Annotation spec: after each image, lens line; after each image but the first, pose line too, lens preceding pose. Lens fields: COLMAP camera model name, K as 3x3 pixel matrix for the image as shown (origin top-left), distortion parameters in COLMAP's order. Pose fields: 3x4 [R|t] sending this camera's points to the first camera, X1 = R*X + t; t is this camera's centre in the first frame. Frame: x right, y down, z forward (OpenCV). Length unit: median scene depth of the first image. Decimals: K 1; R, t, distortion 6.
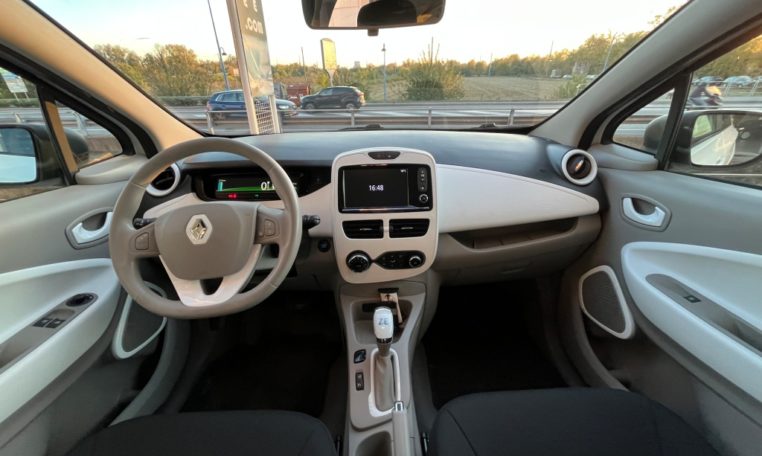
lens RADIAL K [[304.6, 0, 378.0], [0, 304.6, 222.5], [0, 0, 1]] dist [-0.000620, 0.000034]
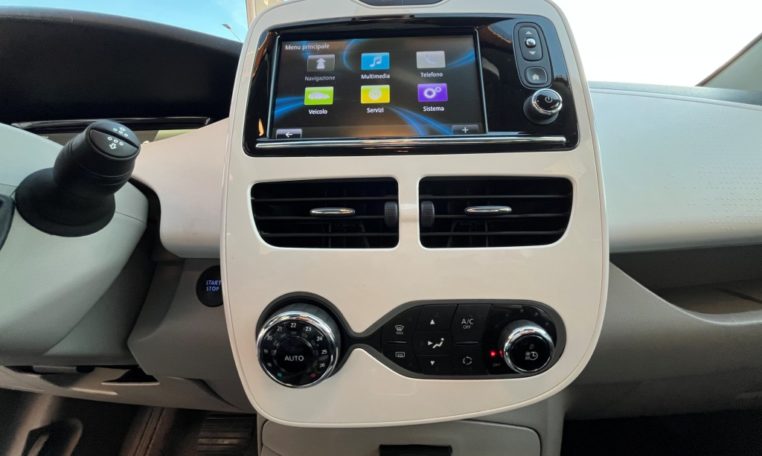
lens RADIAL K [[304.6, 0, 378.7], [0, 304.6, 222.5], [0, 0, 1]] dist [-0.000620, 0.000034]
pose [[0.996918, 0.008085, -0.078030, 0.020813], [-0.028654, 0.963477, -0.266254, 0.098998], [0.073027, 0.267670, 0.960739, 0.724224]]
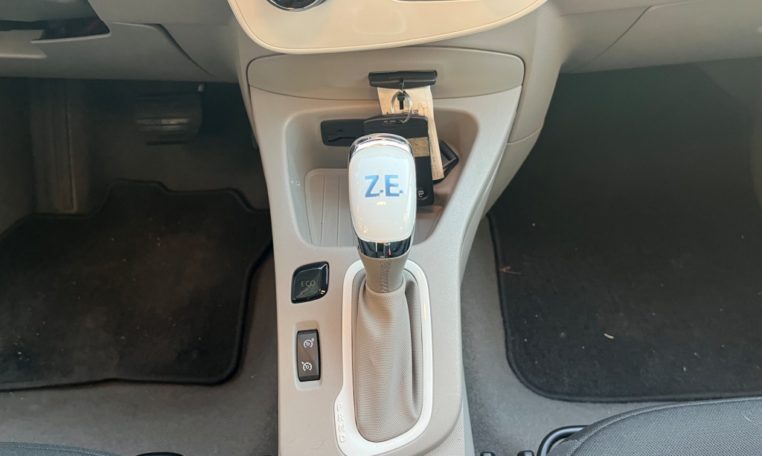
lens RADIAL K [[580.2, 0, 374.4], [0, 580.2, 234.7], [0, 0, 1]] dist [0.057083, -0.076094]
pose [[0.999784, 0.009520, -0.018485, 0.018507], [-0.000273, 0.894956, 0.446154, 0.111122], [0.020791, -0.446052, 0.894765, 0.441322]]
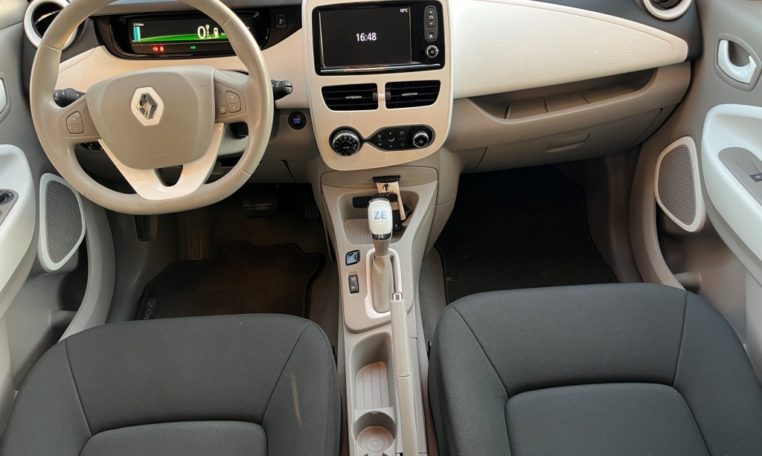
lens RADIAL K [[580.2, 0, 379.9], [0, 580.2, 239.7], [0, 0, 1]] dist [0.057083, -0.076094]
pose [[0.999690, -0.024865, 0.001611, 0.011458], [0.023209, 0.952734, 0.302917, -0.073386], [-0.009067, -0.302786, 0.953015, -0.442279]]
